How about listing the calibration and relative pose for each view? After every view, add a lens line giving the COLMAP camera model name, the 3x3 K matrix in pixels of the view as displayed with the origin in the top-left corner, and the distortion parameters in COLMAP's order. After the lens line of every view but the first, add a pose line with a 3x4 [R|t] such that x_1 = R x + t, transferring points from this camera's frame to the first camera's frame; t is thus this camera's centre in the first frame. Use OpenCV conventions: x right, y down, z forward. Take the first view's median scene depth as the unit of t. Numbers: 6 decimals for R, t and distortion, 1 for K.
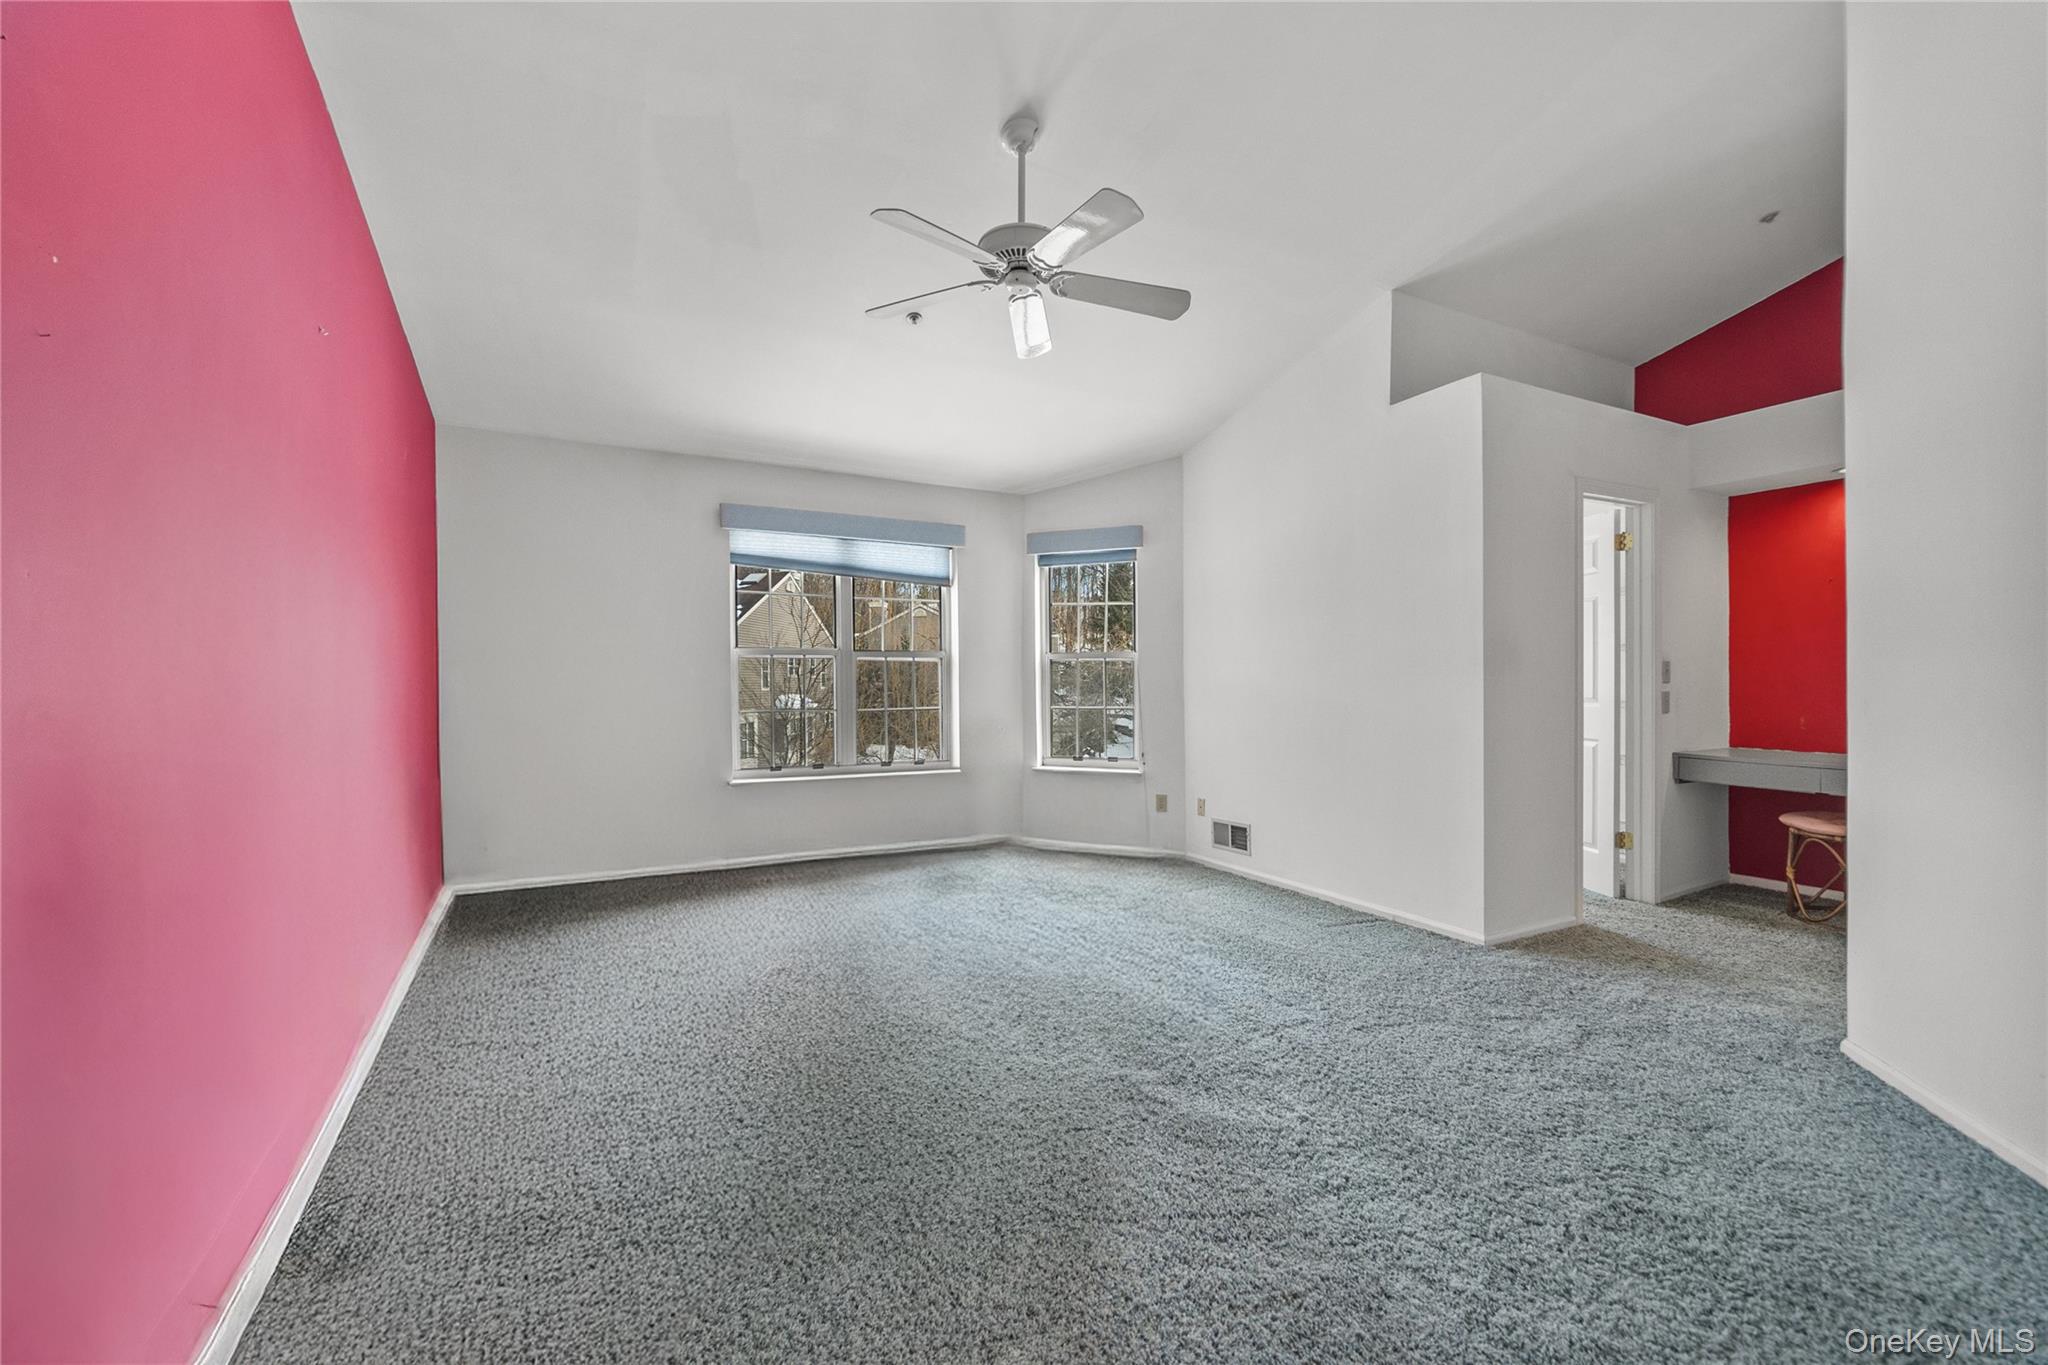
lens RADIAL K [[819.7, 0, 1017.6], [0, 819.7, 683.5], [0, 0, 1]] dist [-0.005431, 0.001045]
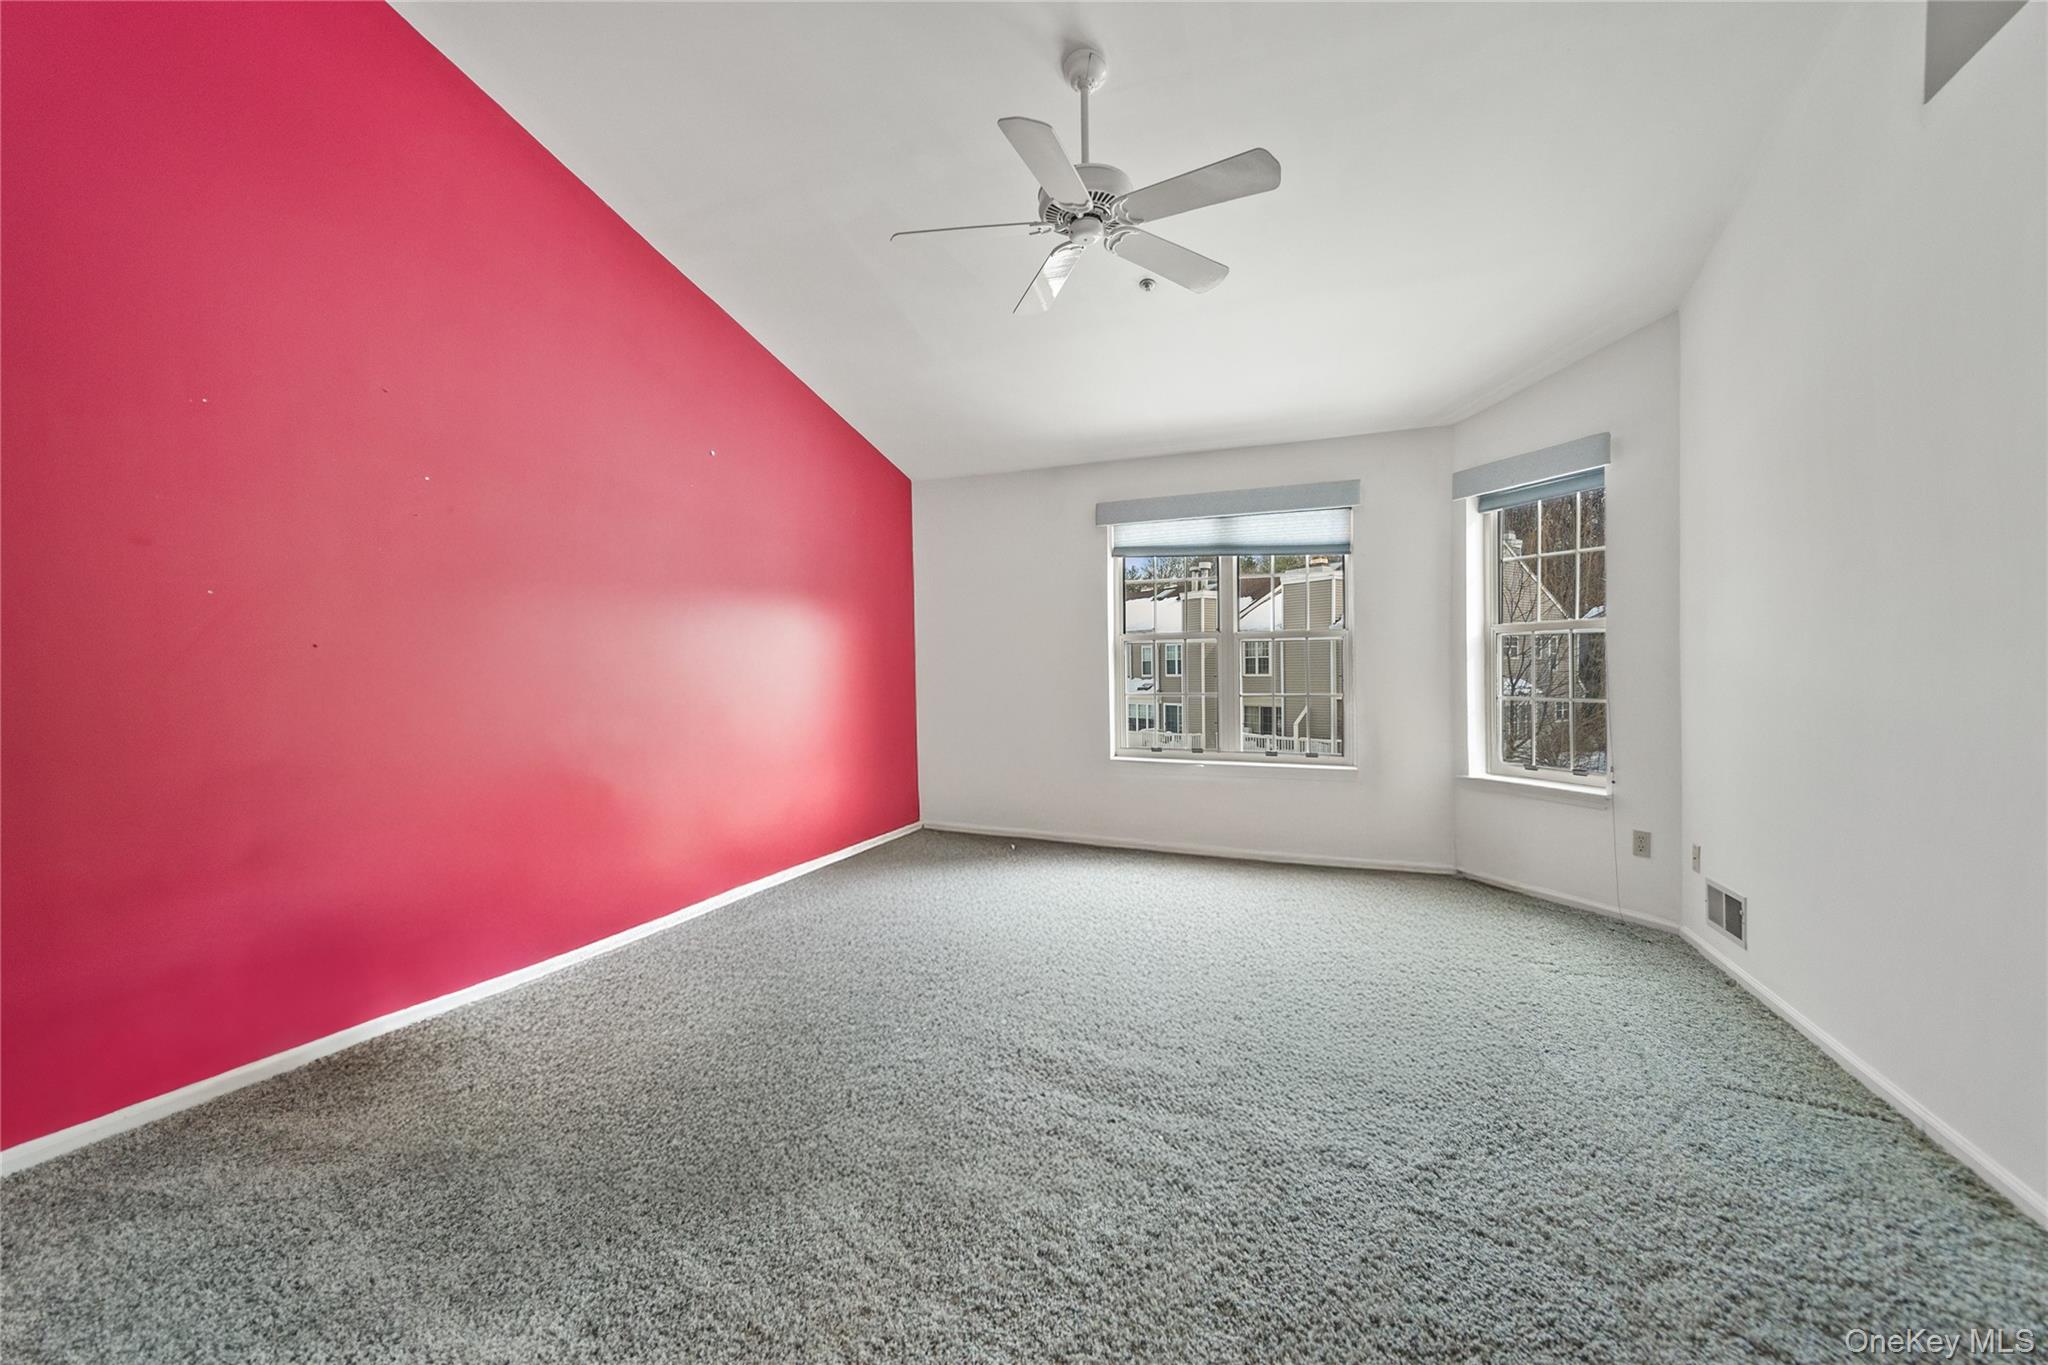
lens RADIAL K [[819.7, 0, 1017.7], [0, 819.7, 678.2], [0, 0, 1]] dist [-0.005431, 0.001045]
pose [[0.638976, 0.002601, -0.769223, 0.367524], [0.006654, 0.999938, 0.008908, 0.002548], [0.769198, -0.010811, 0.638919, 0.192148]]
